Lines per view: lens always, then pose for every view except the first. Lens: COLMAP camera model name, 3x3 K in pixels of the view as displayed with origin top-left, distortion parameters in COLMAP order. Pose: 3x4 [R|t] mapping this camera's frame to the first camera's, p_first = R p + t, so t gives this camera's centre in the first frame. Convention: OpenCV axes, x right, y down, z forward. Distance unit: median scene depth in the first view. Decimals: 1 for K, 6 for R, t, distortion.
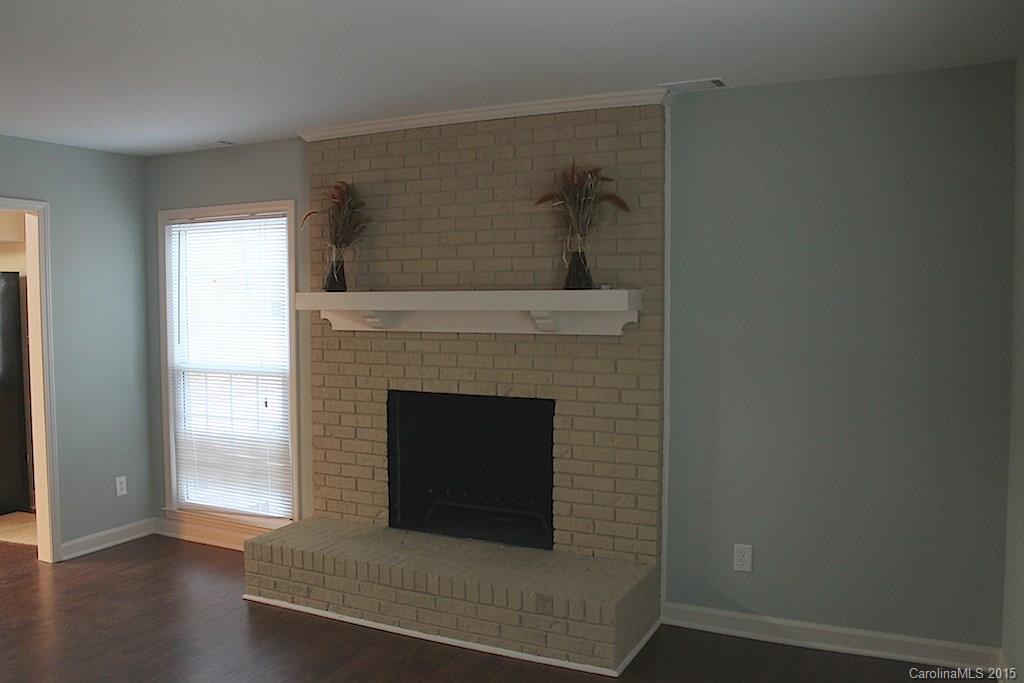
lens RADIAL K [[864.0, 0, 512.0], [0, 864.0, 341.5], [0, 0, 1]] dist [-0.188103, 0.171723]
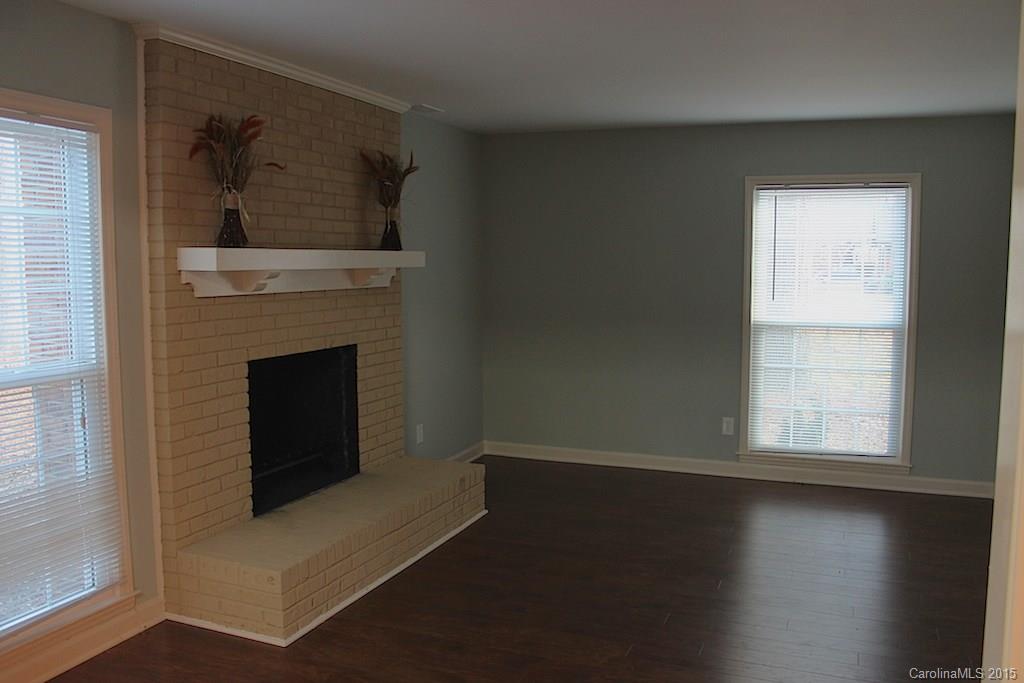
lens RADIAL K [[864.0, 0, 512.0], [0, 864.0, 341.5], [0, 0, 1]] dist [-0.188103, 0.171723]
pose [[-0.089919, -0.090315, 0.991846, -1.074695], [0.046313, 0.994423, 0.094749, -0.035173], [-0.994872, 0.054455, -0.085235, 0.845160]]
